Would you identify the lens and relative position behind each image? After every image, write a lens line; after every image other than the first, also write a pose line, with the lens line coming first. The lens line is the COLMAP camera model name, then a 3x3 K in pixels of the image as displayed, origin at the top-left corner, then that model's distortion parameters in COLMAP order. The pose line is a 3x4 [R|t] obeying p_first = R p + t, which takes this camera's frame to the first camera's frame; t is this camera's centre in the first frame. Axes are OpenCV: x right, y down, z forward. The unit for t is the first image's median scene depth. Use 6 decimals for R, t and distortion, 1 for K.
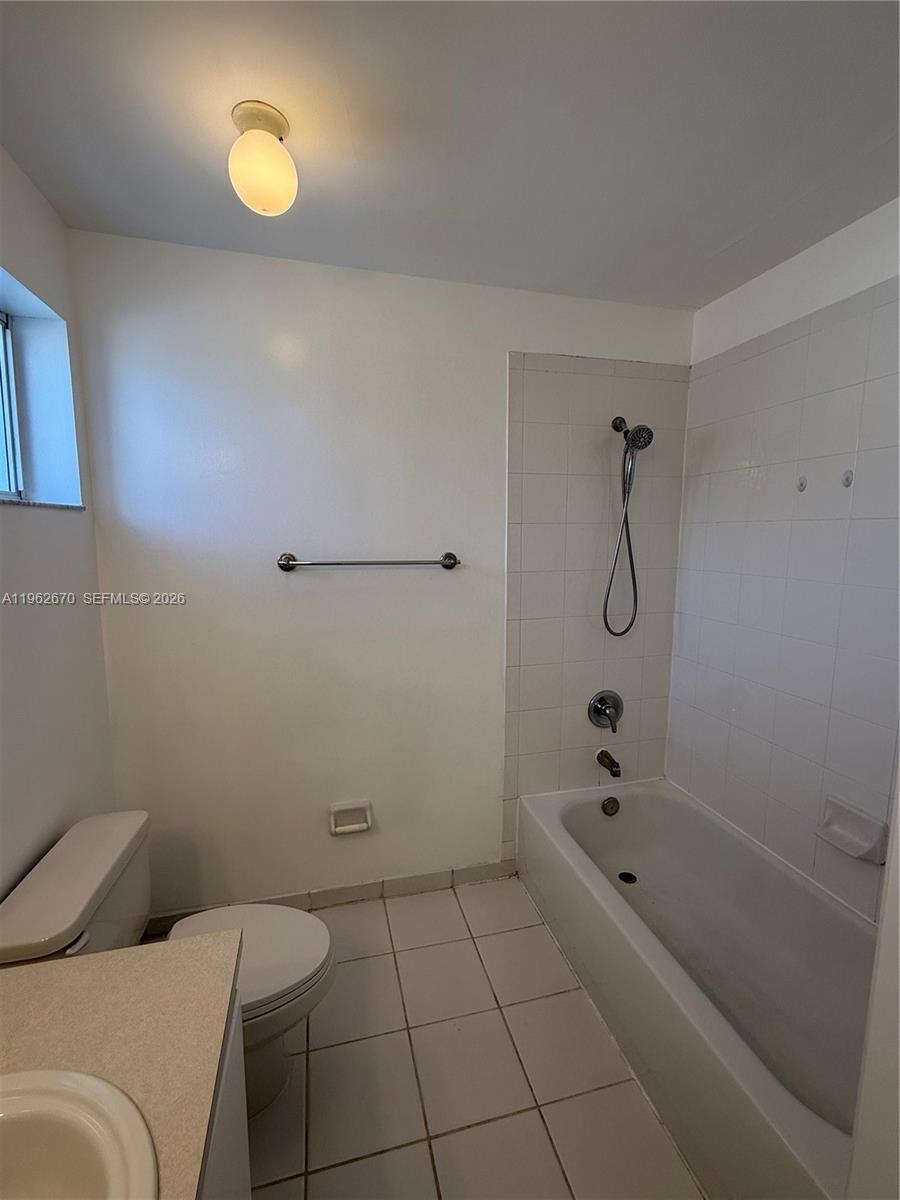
lens RADIAL K [[516.6, 0, 450.6], [0, 516.6, 604.5], [0, 0, 1]] dist [0.004523, 0.000134]
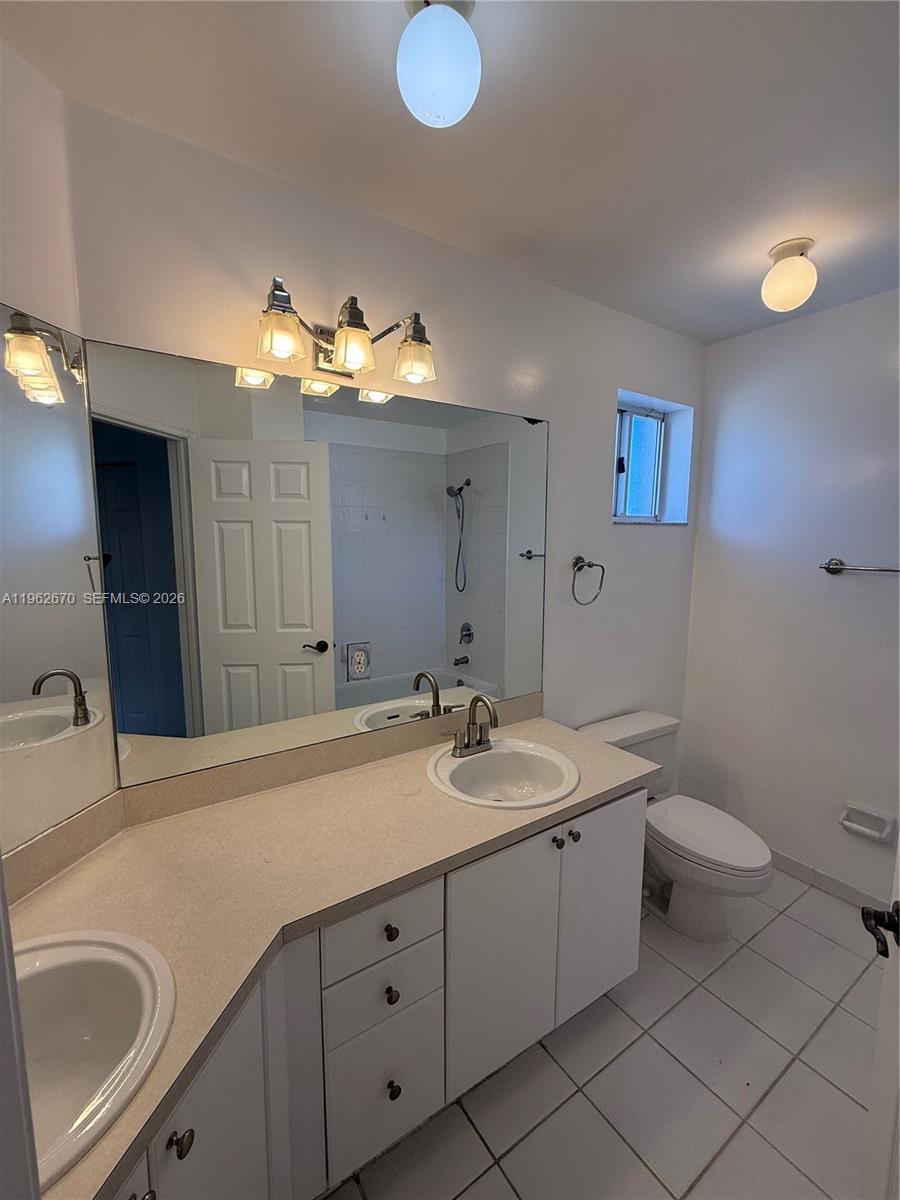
lens RADIAL K [[516.6, 0, 448.2], [0, 516.6, 603.7], [0, 0, 1]] dist [0.004523, 0.000134]
pose [[0.339121, 0.114783, -0.933714, 0.526264], [-0.125152, 0.989211, 0.076150, 0.020319], [0.932381, 0.091033, 0.349827, -0.189785]]
